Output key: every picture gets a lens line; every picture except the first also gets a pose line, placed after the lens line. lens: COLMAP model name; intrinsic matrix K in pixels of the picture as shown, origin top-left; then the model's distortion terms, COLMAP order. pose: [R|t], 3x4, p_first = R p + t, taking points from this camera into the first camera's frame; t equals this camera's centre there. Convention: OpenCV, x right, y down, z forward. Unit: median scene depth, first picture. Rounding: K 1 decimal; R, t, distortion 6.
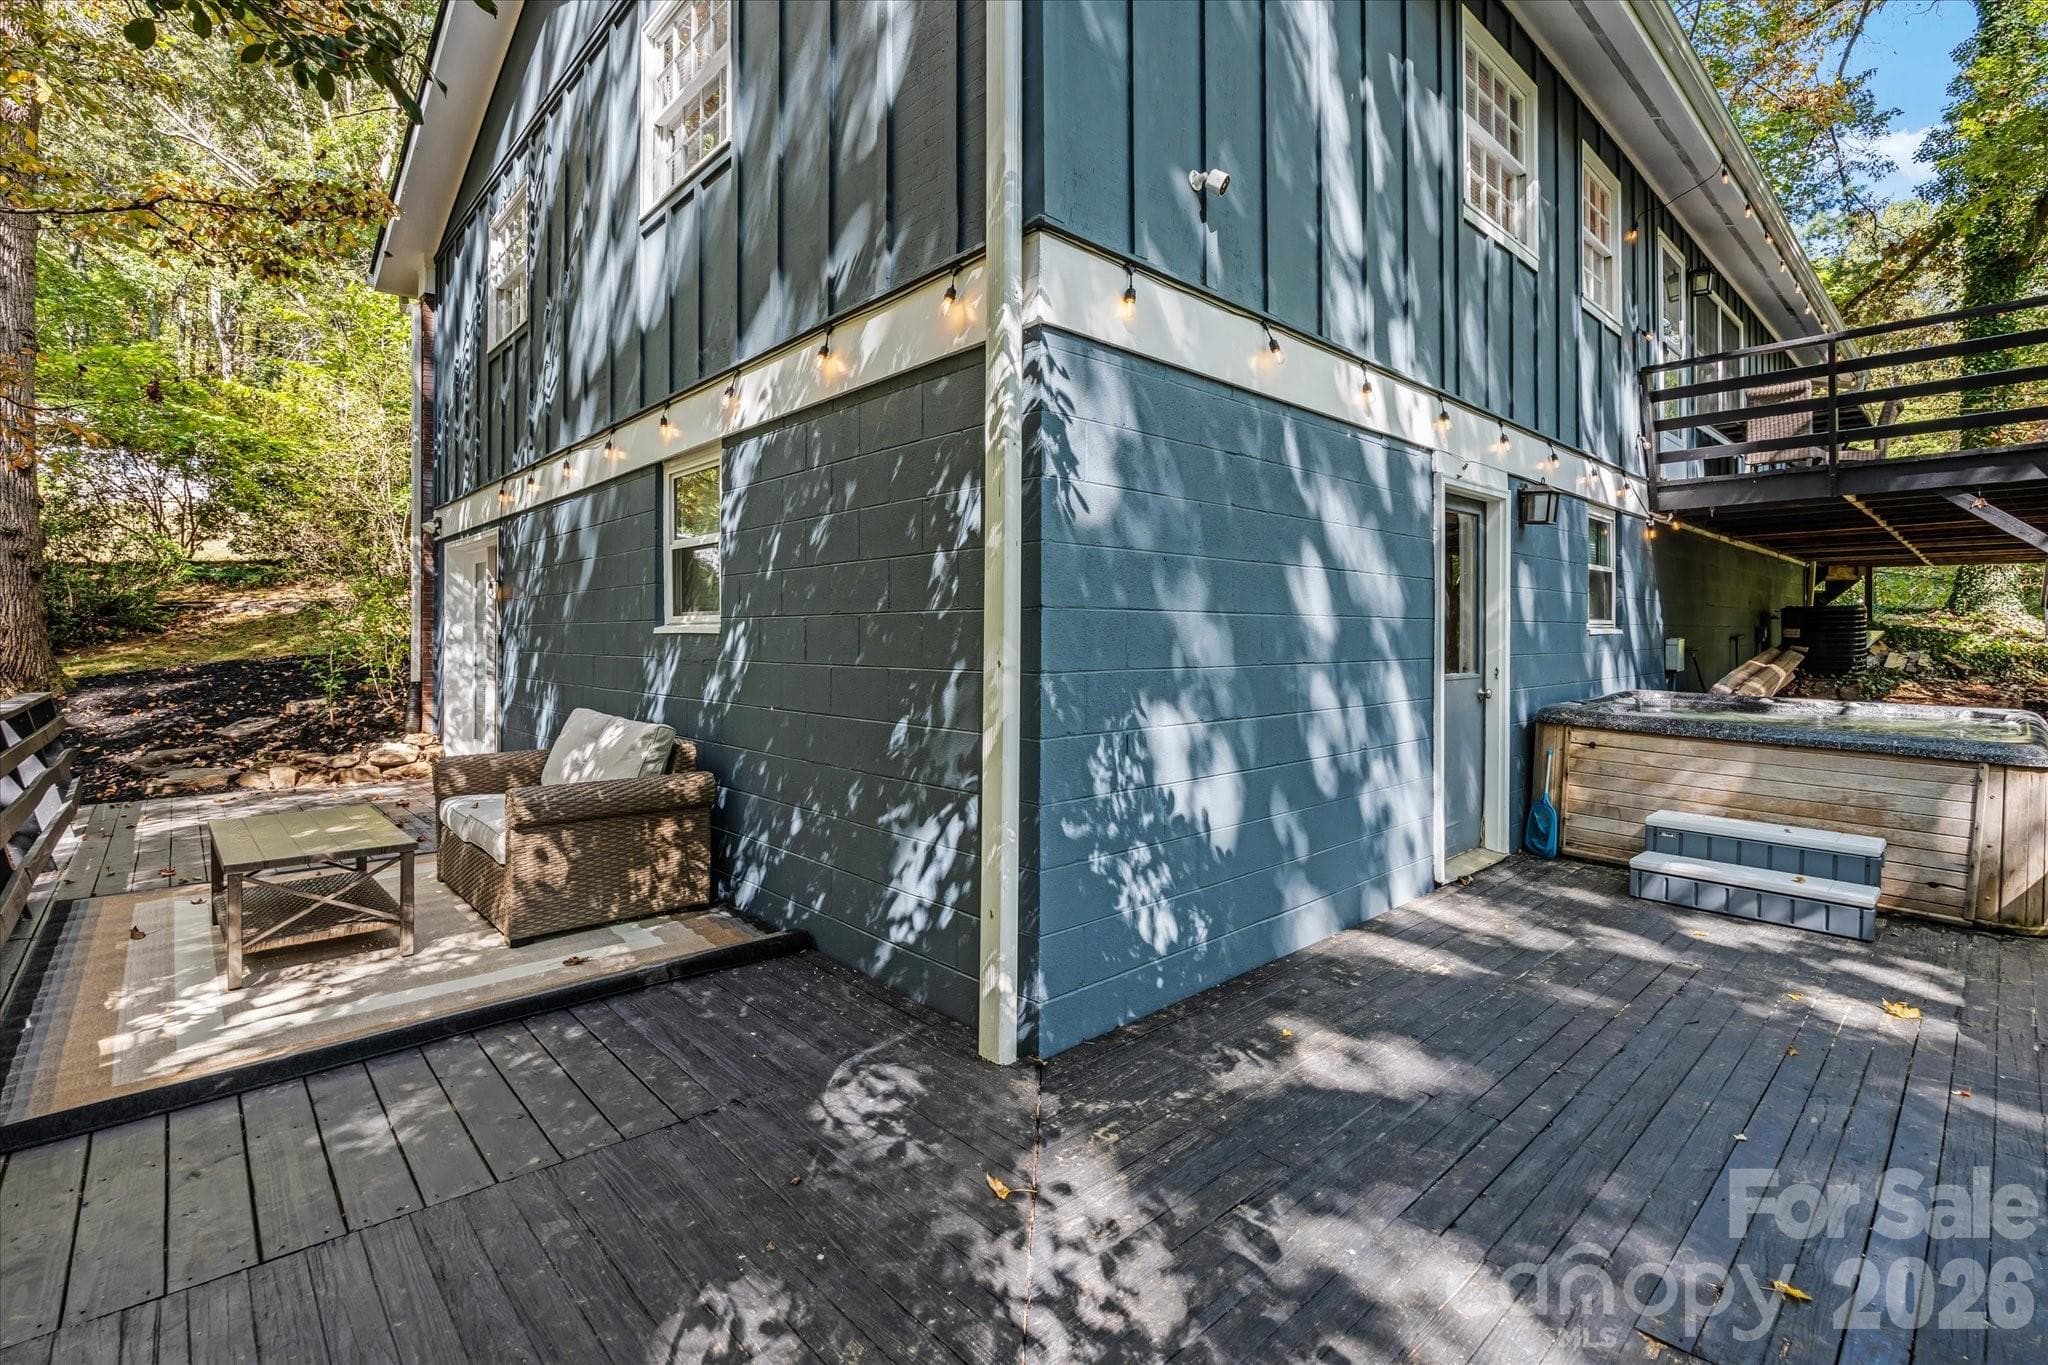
lens RADIAL K [[920.8, 0, 1027.6], [0, 920.8, 646.8], [0, 0, 1]] dist [-0.018333, -0.000259]
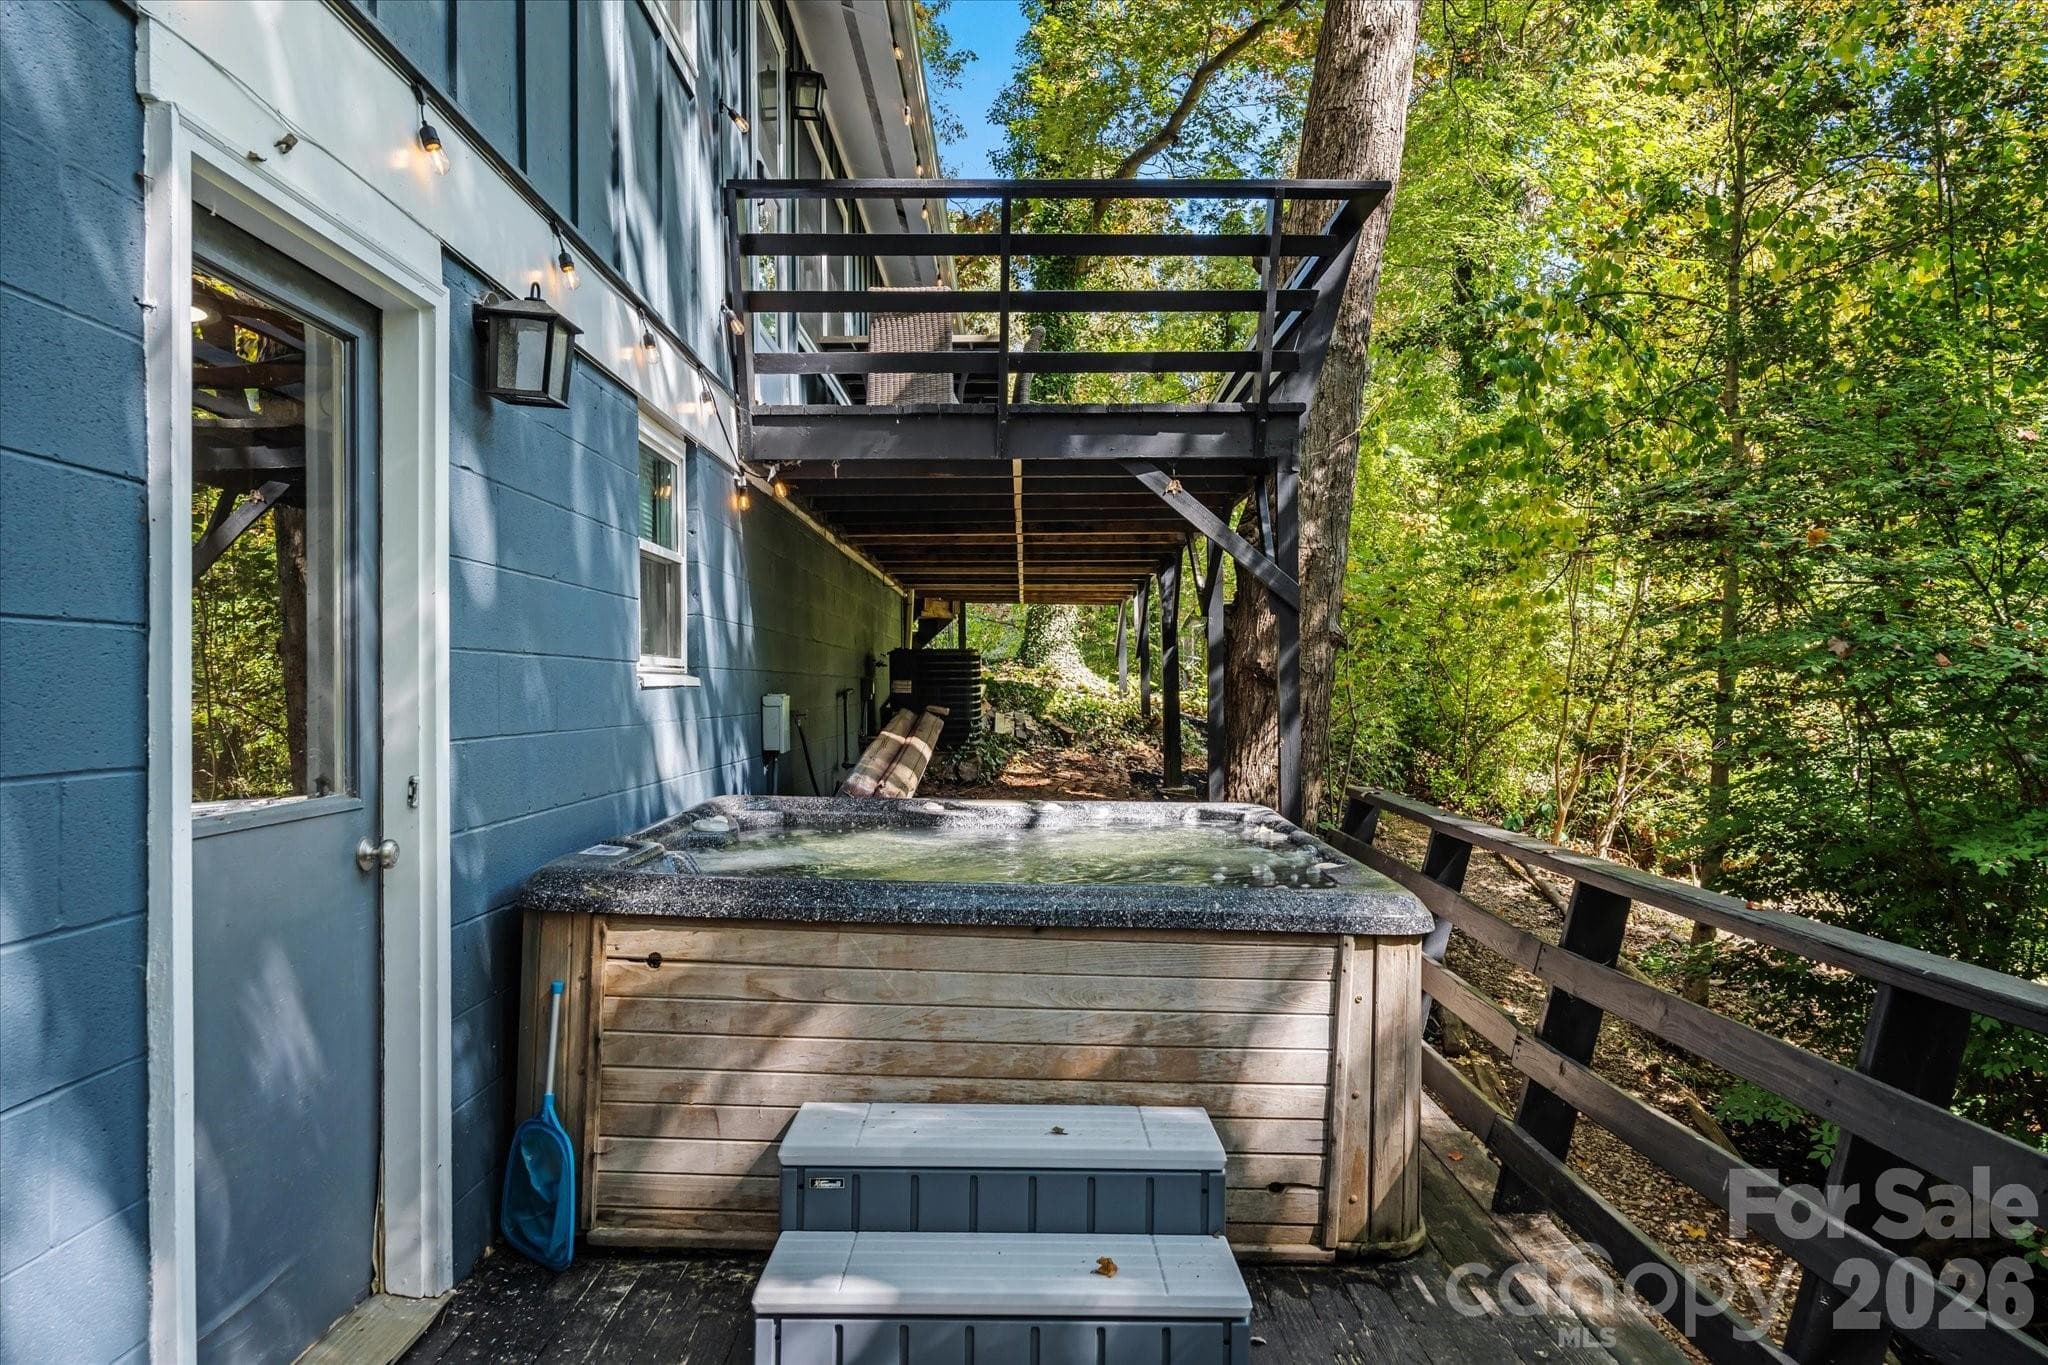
lens RADIAL K [[1389.5, 0, 1024.1], [0, 1389.5, 690.4], [0, 0, 1]] dist [-0.002683, -0.000634]
pose [[0.679721, -0.000870, 0.733470, 0.204101], [0.011594, 0.999887, -0.009559, -0.002135], [-0.733379, 0.015001, 0.679655, 0.337562]]
